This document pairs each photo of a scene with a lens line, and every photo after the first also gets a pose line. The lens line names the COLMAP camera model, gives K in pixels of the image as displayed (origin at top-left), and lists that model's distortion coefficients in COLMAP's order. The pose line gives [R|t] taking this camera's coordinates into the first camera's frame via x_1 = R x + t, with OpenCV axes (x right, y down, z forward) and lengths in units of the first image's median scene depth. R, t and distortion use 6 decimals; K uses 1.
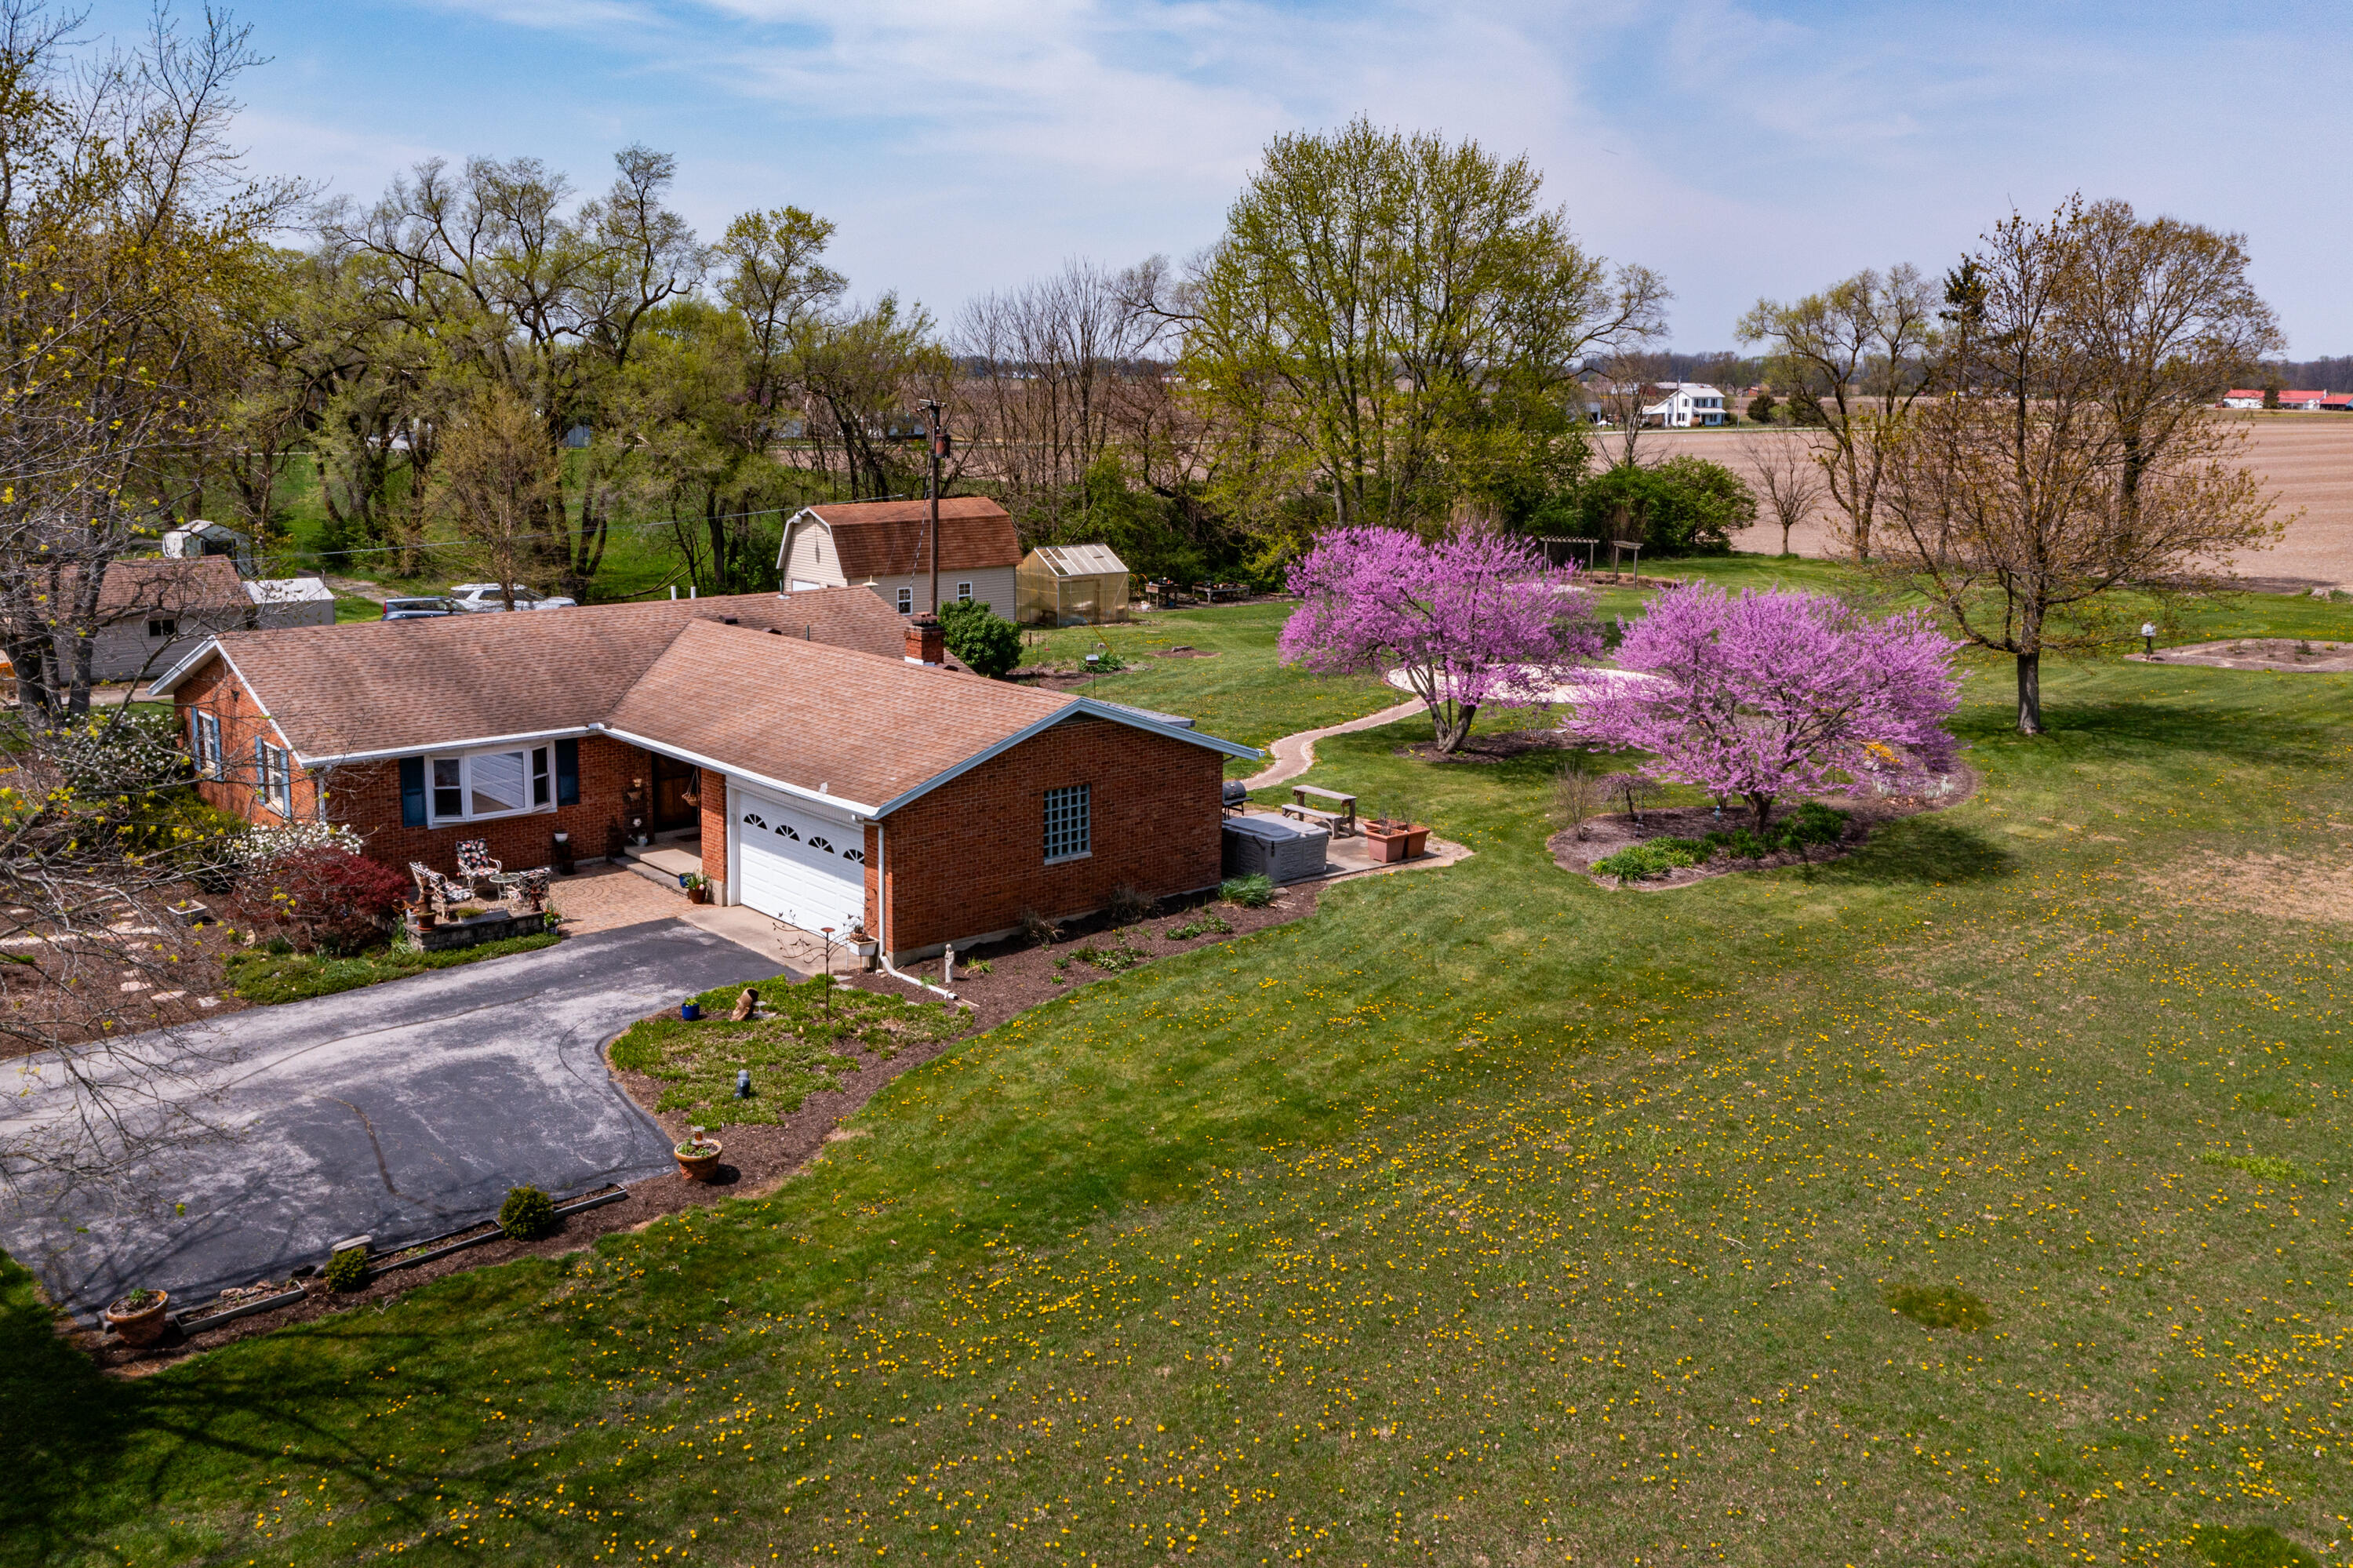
lens RADIAL K [[1993.0, 0, 1176.5], [0, 1993.0, 784.0], [0, 0, 1]] dist [-0.000278, 0.007458]
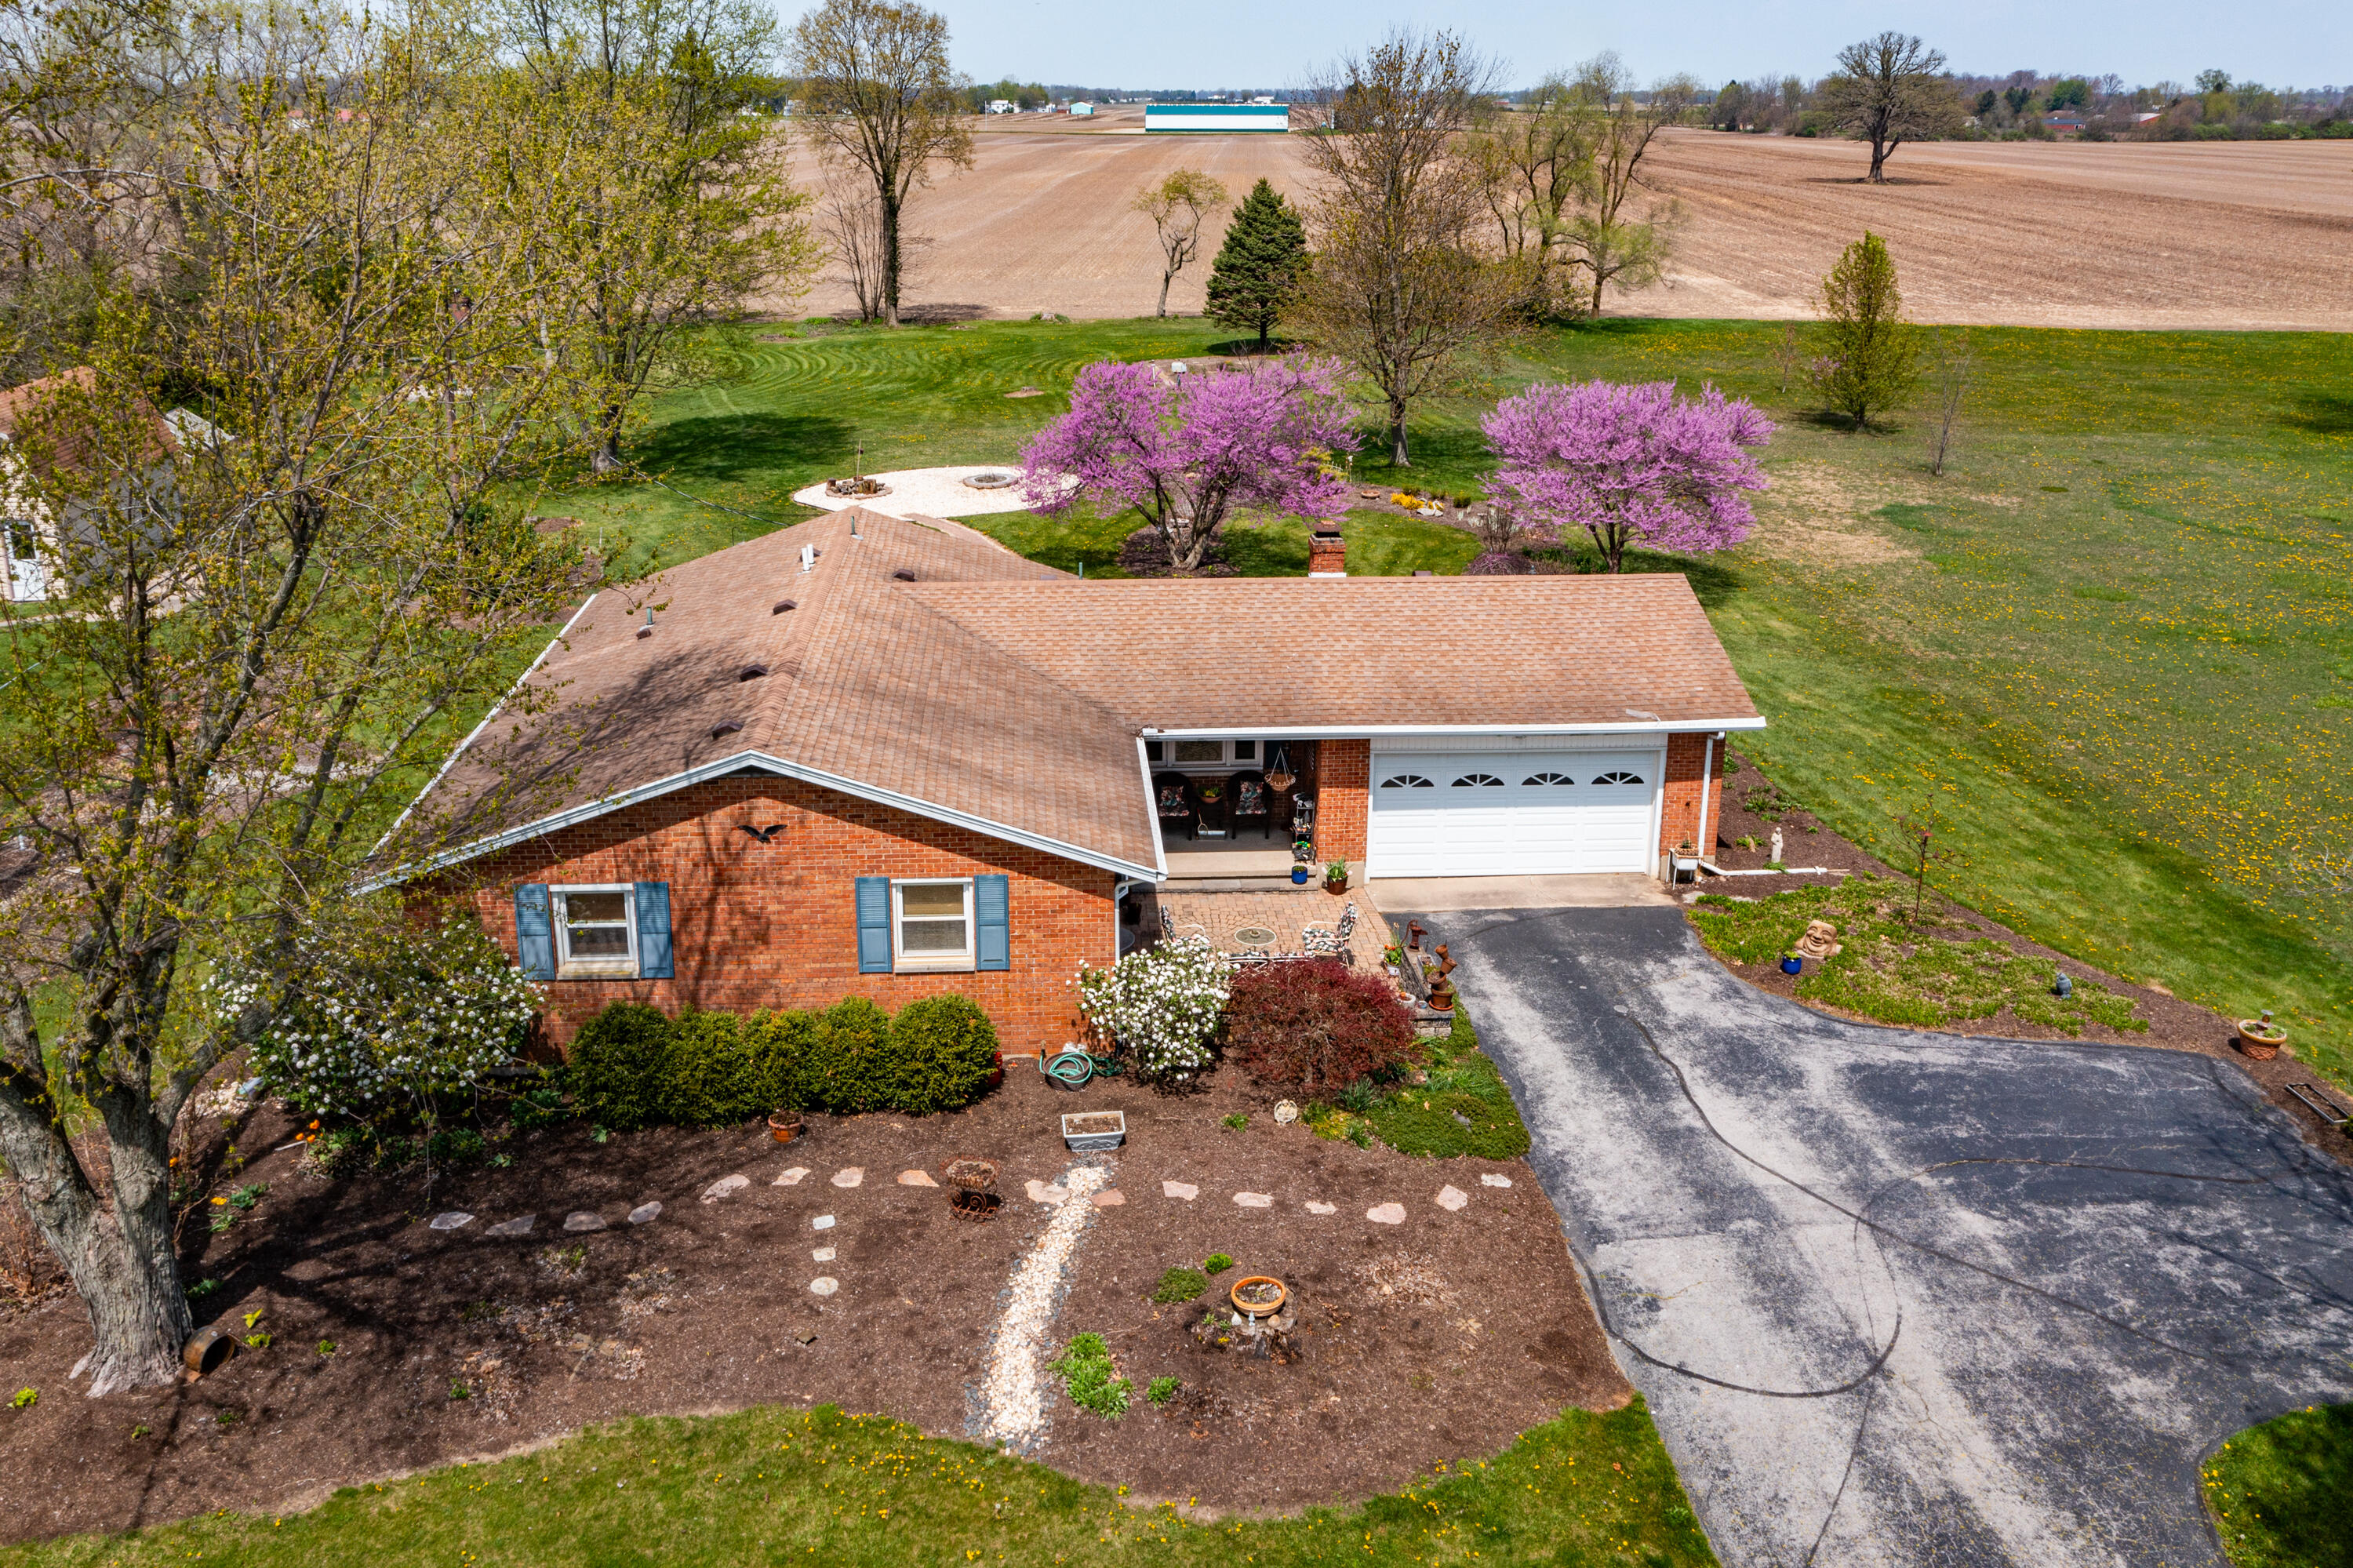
lens RADIAL K [[1961.5, 0, 1154.4], [0, 1961.5, 673.3], [0, 0, 1]] dist [0.001904, 0.003866]
pose [[0.608112, -0.236054, 0.757944, -1.236670], [0.164062, 0.971526, 0.170942, -0.258980], [-0.776713, 0.020398, 0.629524, 0.714054]]
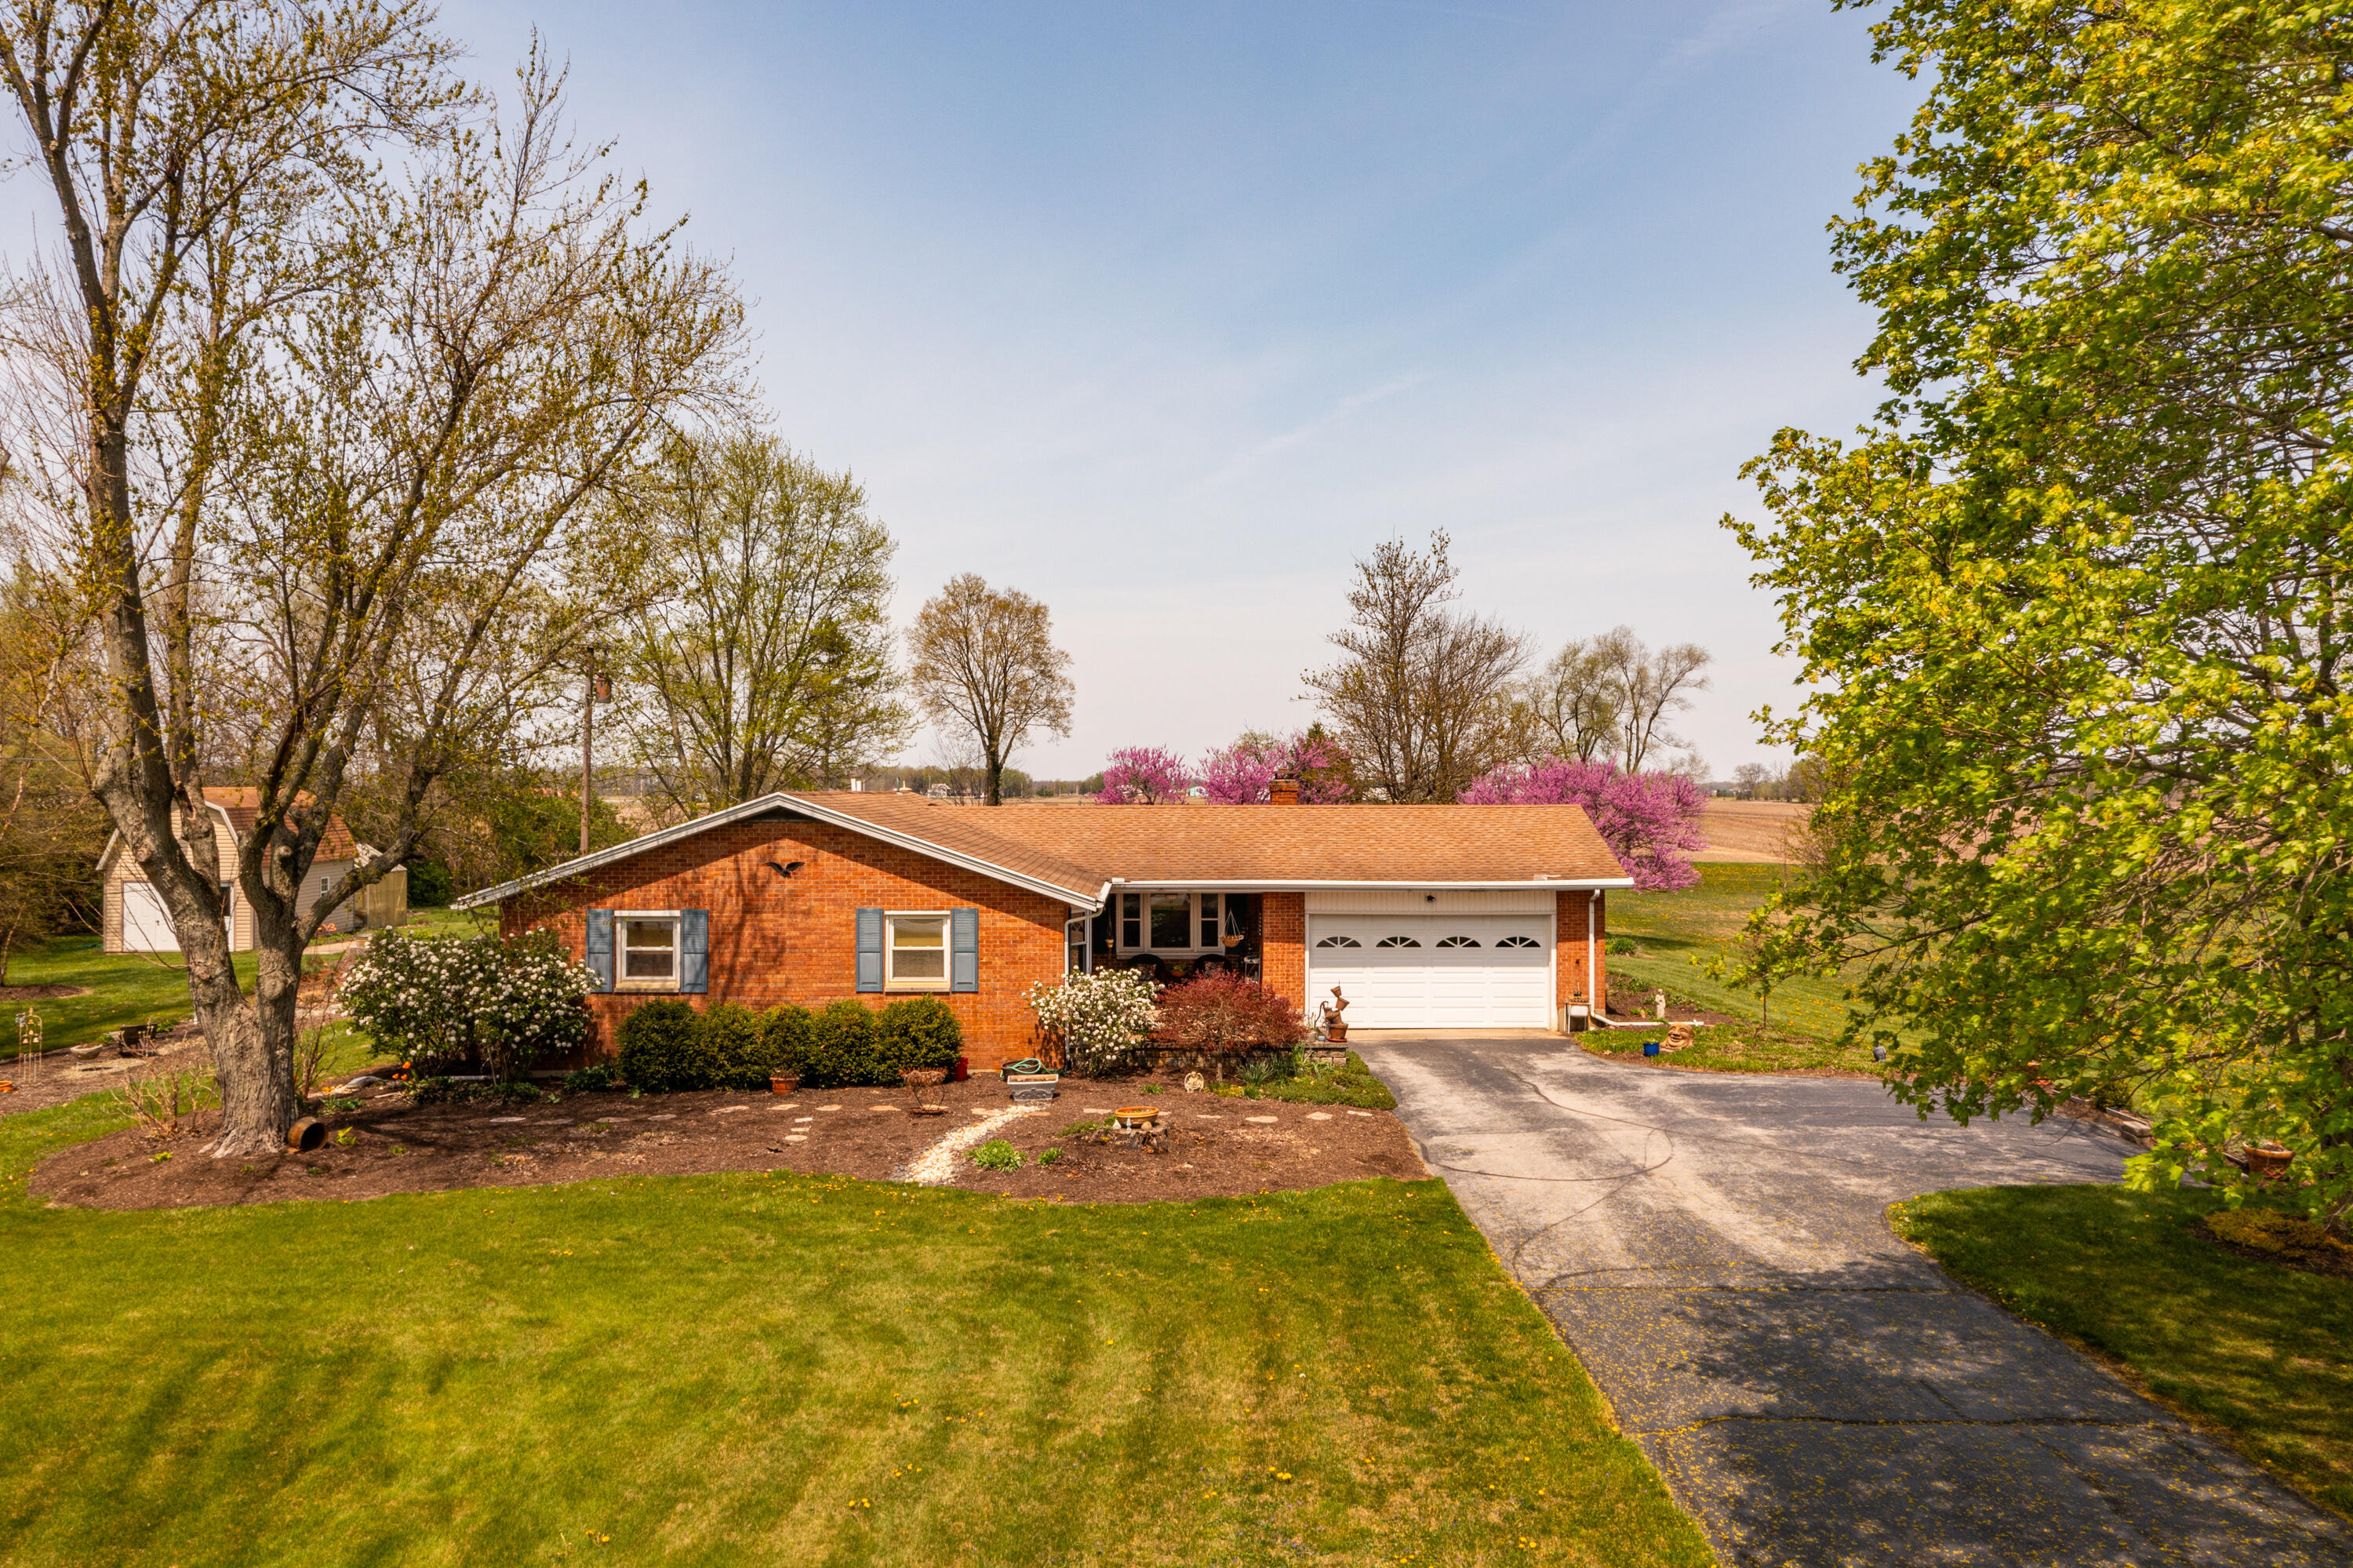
lens RADIAL K [[1896.4, 0, 1176.5], [0, 1896.4, 784.0], [0, 0, 1]] dist [-0.000459, 0.008812]
pose [[0.647988, -0.007933, 0.761609, -1.370421], [0.160249, 0.978983, -0.126146, 0.065633], [-0.744602, 0.203788, 0.635640, 0.544331]]
